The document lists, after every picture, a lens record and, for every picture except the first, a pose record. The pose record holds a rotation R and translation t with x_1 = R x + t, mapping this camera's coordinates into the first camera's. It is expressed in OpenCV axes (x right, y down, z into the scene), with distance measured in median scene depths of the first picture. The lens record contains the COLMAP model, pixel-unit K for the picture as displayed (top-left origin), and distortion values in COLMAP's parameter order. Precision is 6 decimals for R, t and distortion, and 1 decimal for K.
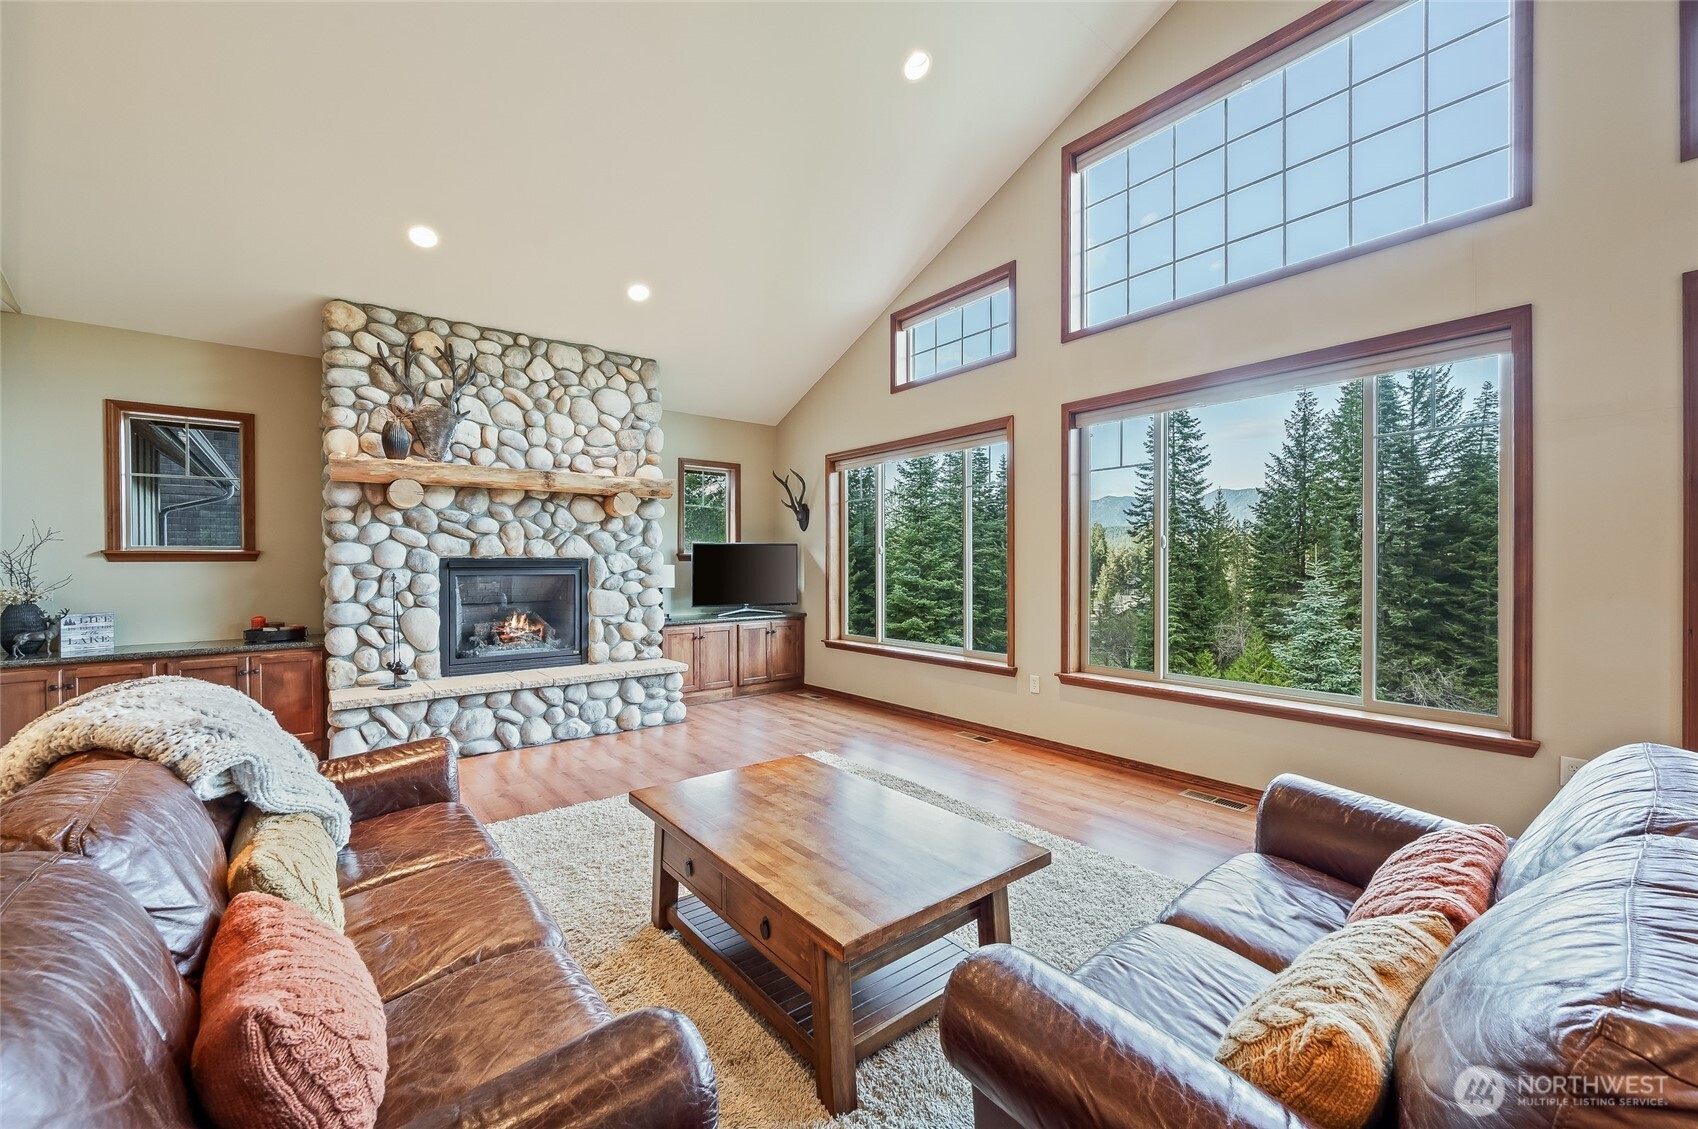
lens RADIAL K [[668.4, 0, 847.3], [0, 668.4, 564.9], [0, 0, 1]] dist [-0.001002, 0.000296]
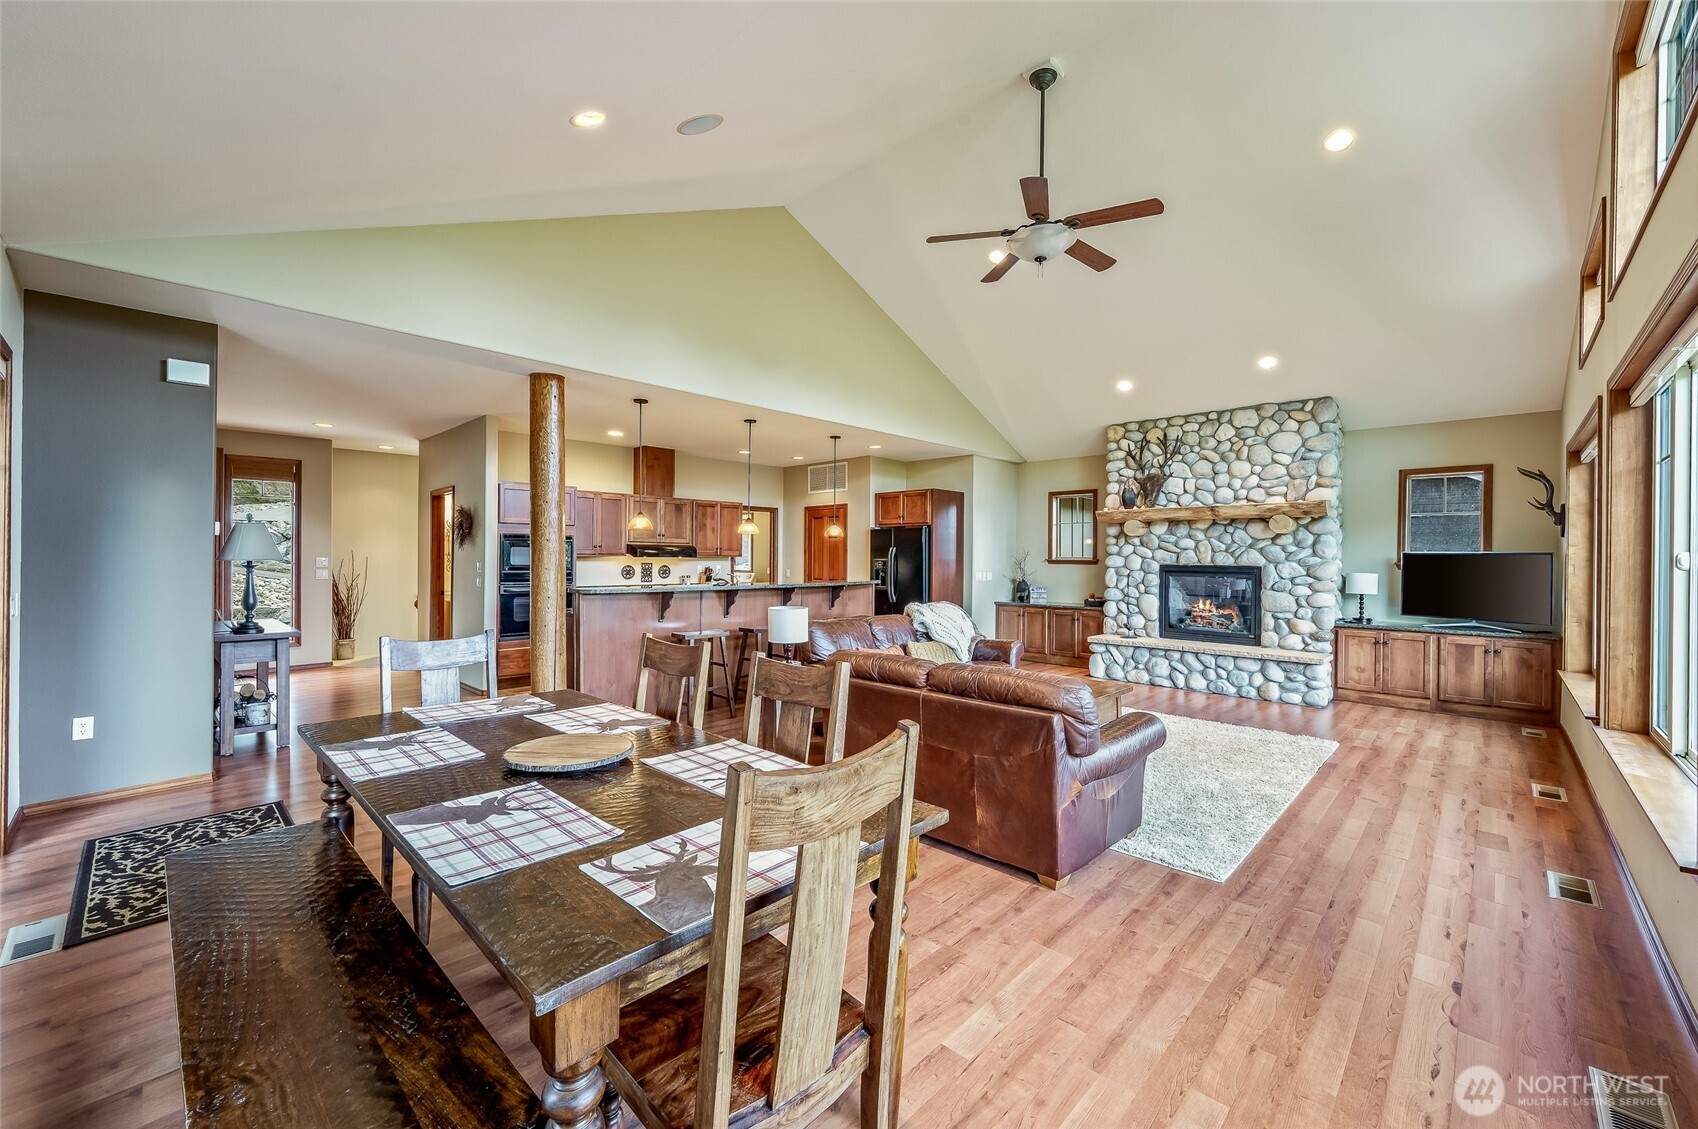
lens RADIAL K [[678.2, 0, 849.1], [0, 678.2, 560.9], [0, 0, 1]] dist [-0.001542, -0.000336]
pose [[0.131355, 0.013156, -0.991248, 0.859586], [-0.011992, 0.999860, 0.011682, -0.027273], [0.991263, 0.010352, 0.131494, 0.025008]]
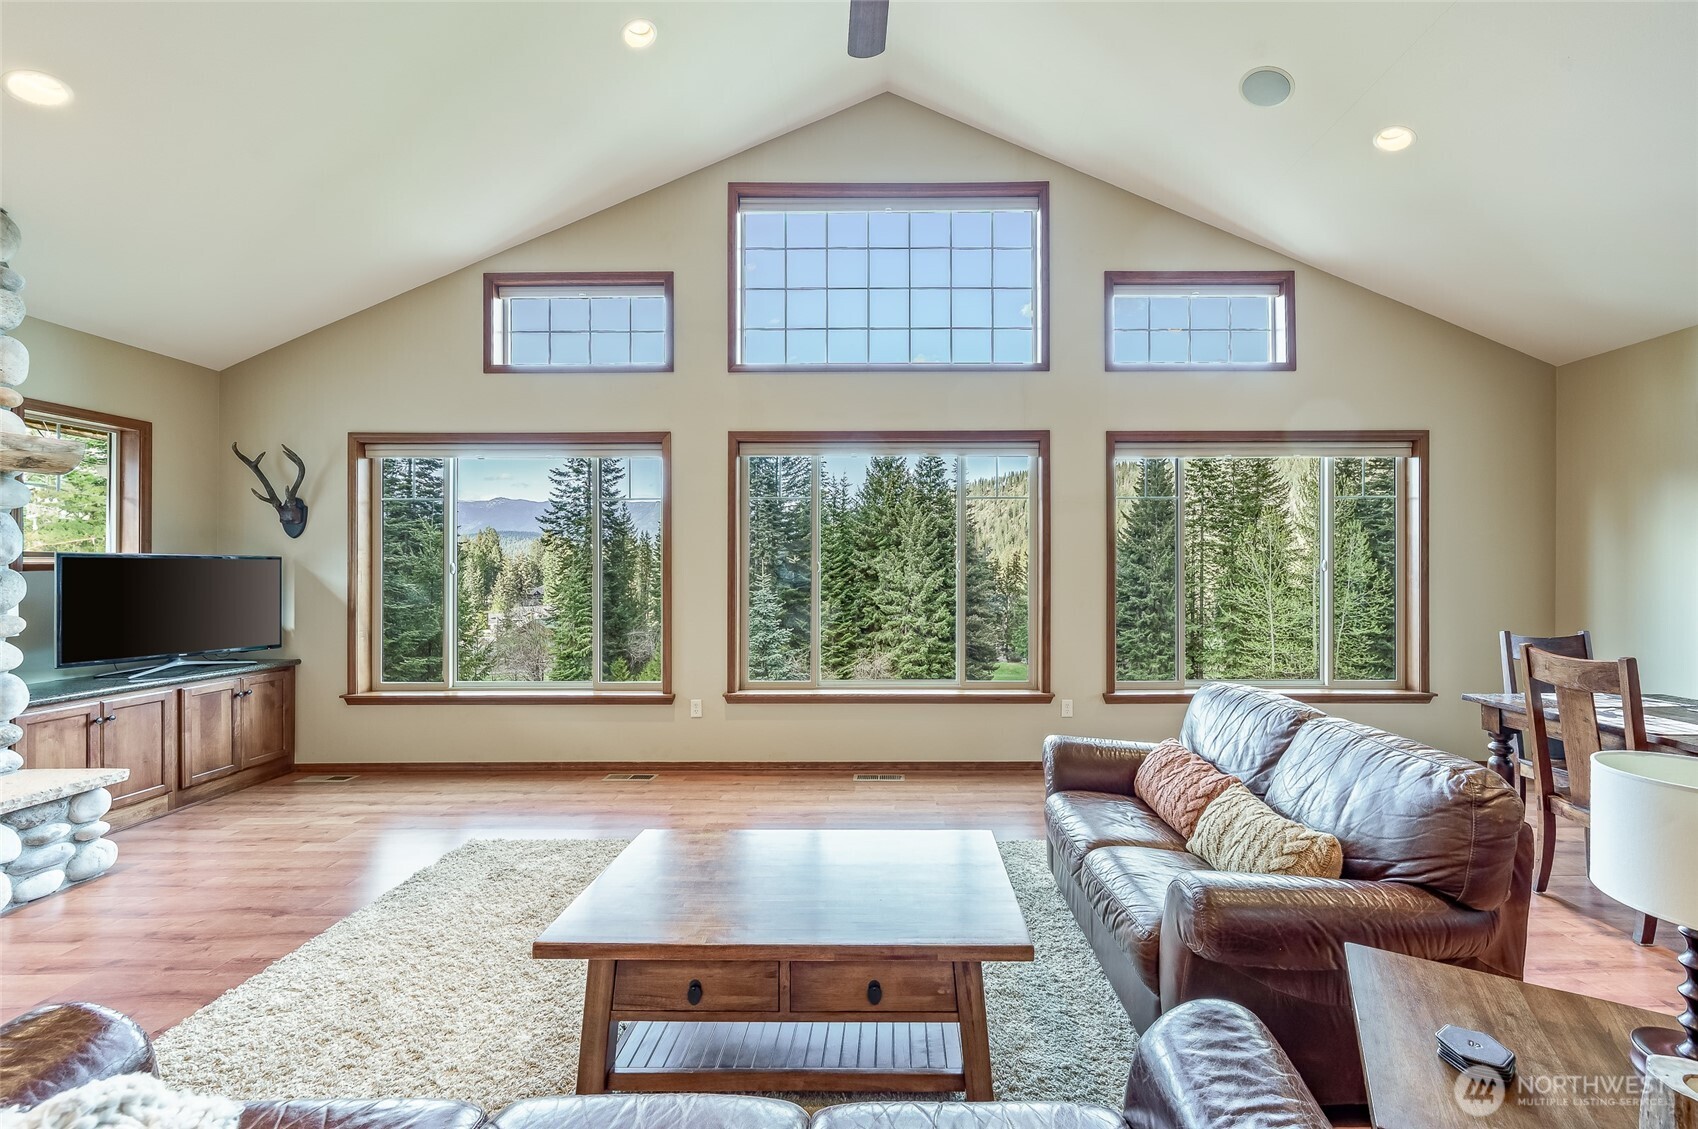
lens RADIAL K [[687.4, 0, 893.3], [0, 687.4, 568.9], [0, 0, 1]] dist [0.000188, 0.000028]
pose [[0.631603, 0.003787, 0.775283, -0.294814], [0.001893, 0.999978, -0.006427, -0.018654], [-0.775290, 0.005526, 0.631582, 0.121058]]
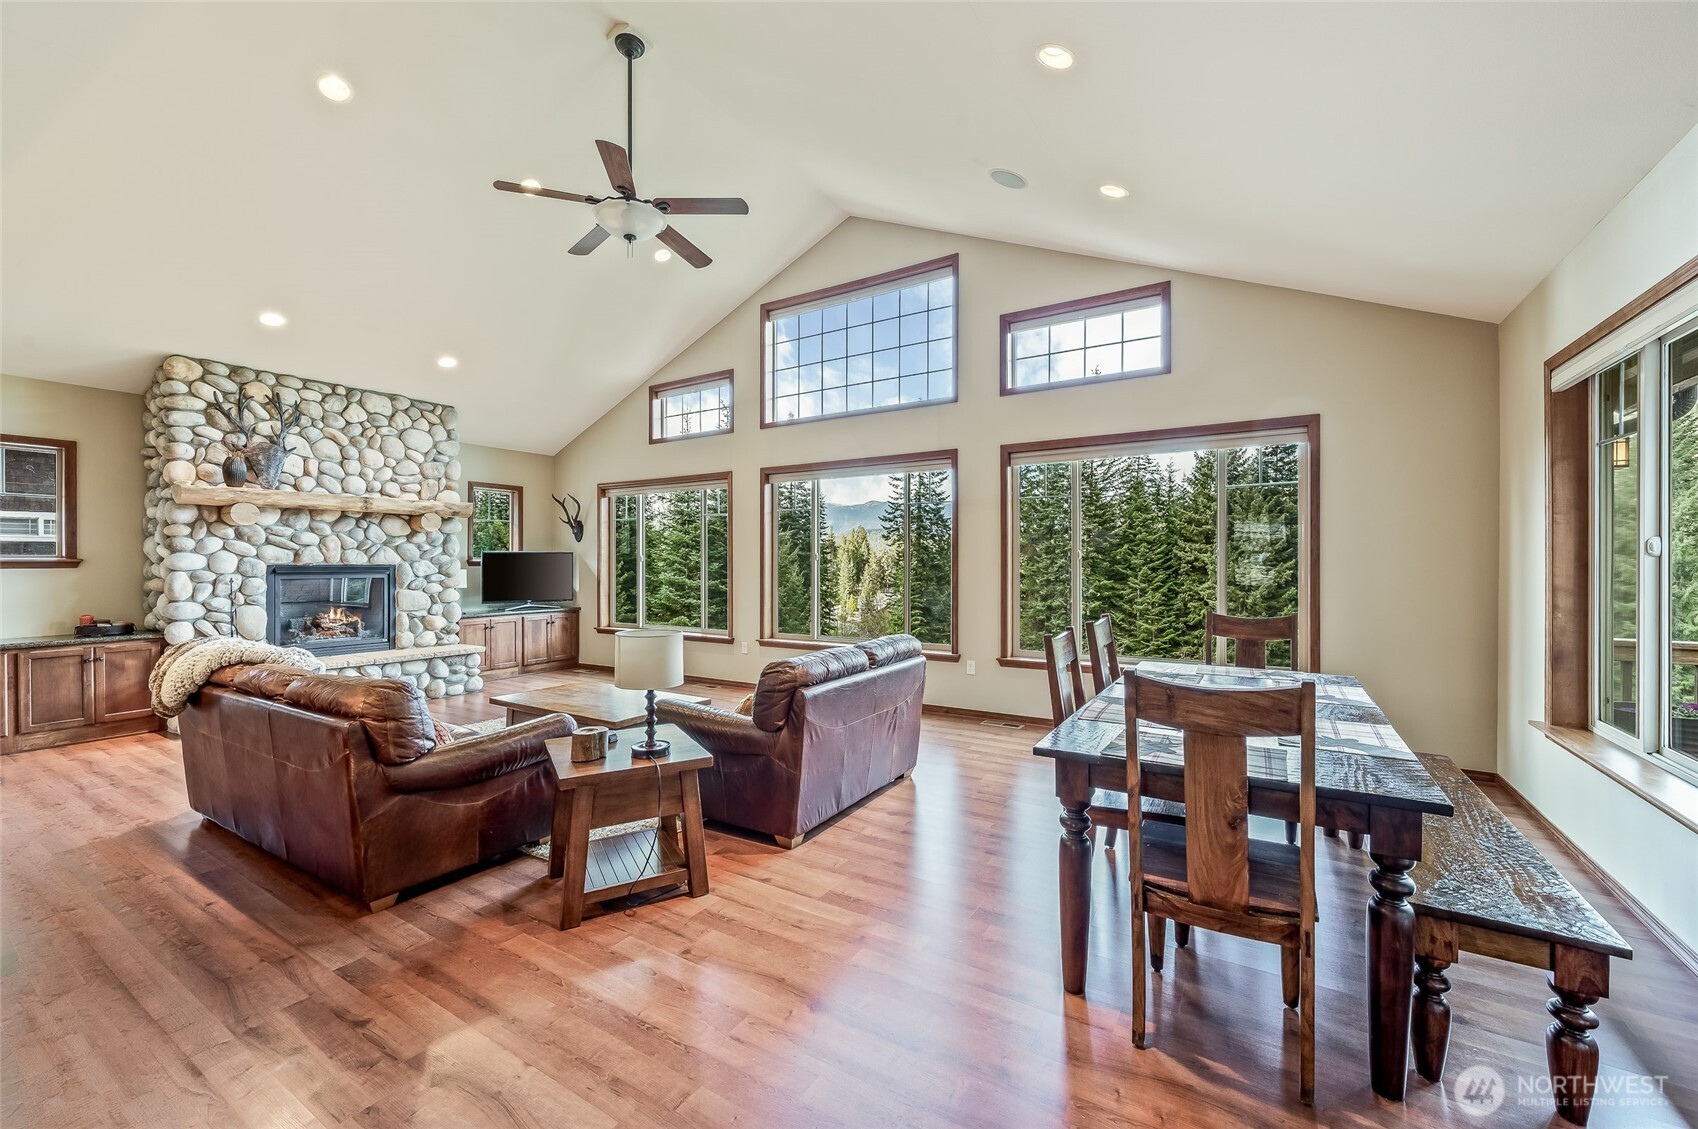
lens RADIAL K [[668.4, 0, 847.3], [0, 668.4, 564.9], [0, 0, 1]] dist [-0.001002, 0.000296]
pose [[0.943961, 0.001659, 0.330054, -0.003314], [-0.001471, 0.999999, -0.000820, -0.010242], [-0.330054, 0.000288, 0.943962, -0.478660]]
